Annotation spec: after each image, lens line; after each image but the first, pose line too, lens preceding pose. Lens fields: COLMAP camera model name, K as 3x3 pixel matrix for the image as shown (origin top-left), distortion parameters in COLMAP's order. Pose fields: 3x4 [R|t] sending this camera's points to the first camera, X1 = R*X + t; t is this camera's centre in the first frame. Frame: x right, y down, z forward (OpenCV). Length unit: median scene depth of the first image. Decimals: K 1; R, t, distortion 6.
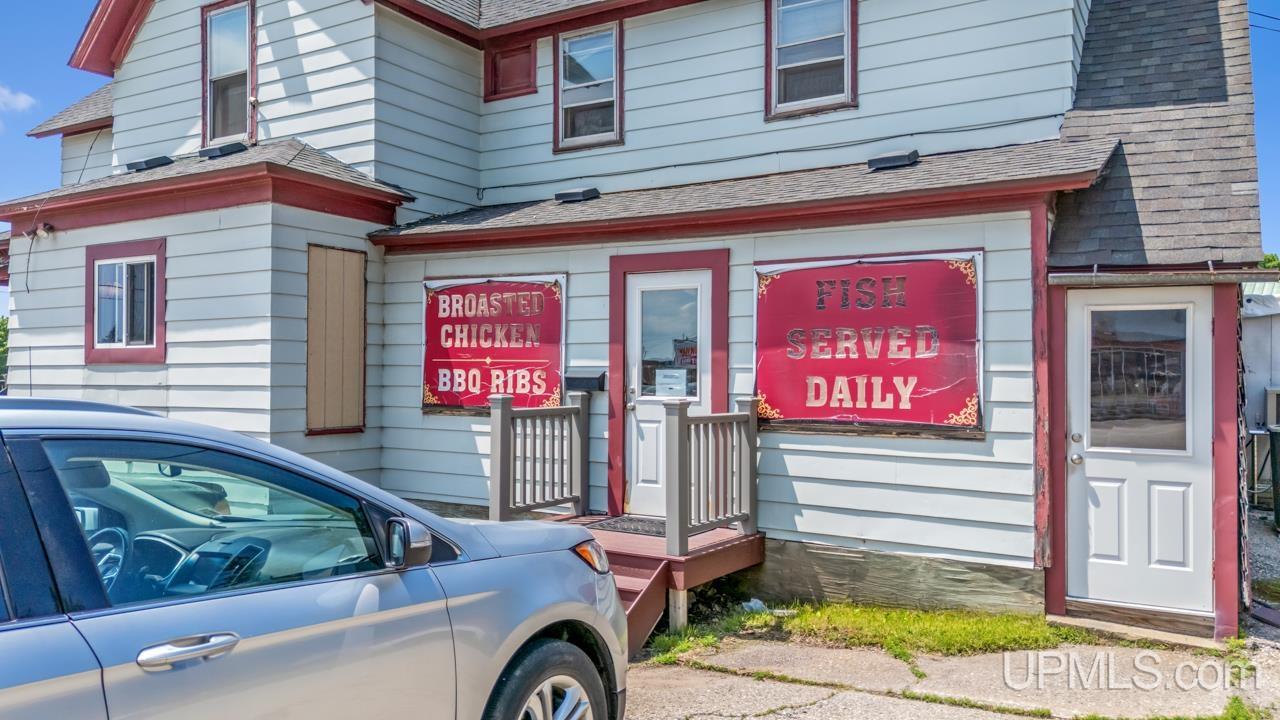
lens RADIAL K [[943.5, 0, 737.3], [0, 943.5, 344.6], [0, 0, 1]] dist [0.042014, 0.000427]
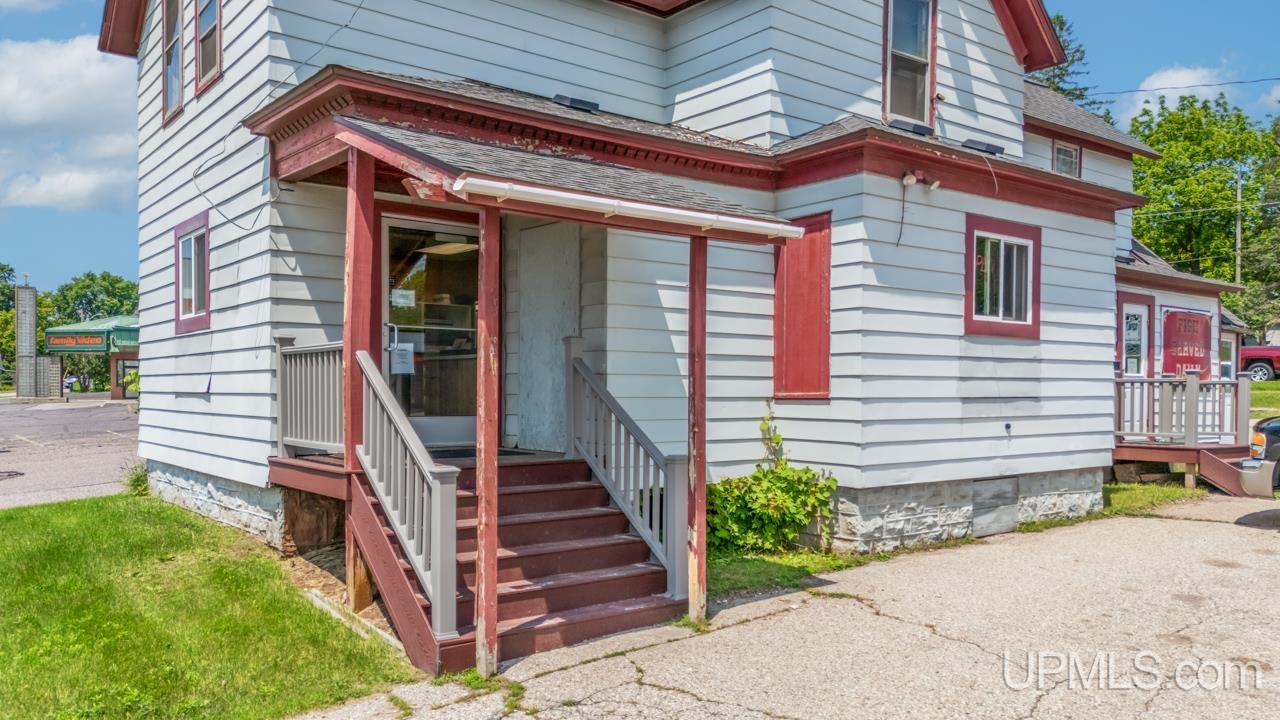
lens RADIAL K [[928.4, 0, 640.0], [0, 928.4, 360.0], [0, 0, 1]] dist [0.039717, -0.002715]
pose [[0.389830, 0.029750, 0.920406, -1.771977], [-0.027569, 0.999407, -0.020626, 0.078717], [-0.920474, -0.017334, 0.390419, 0.995632]]
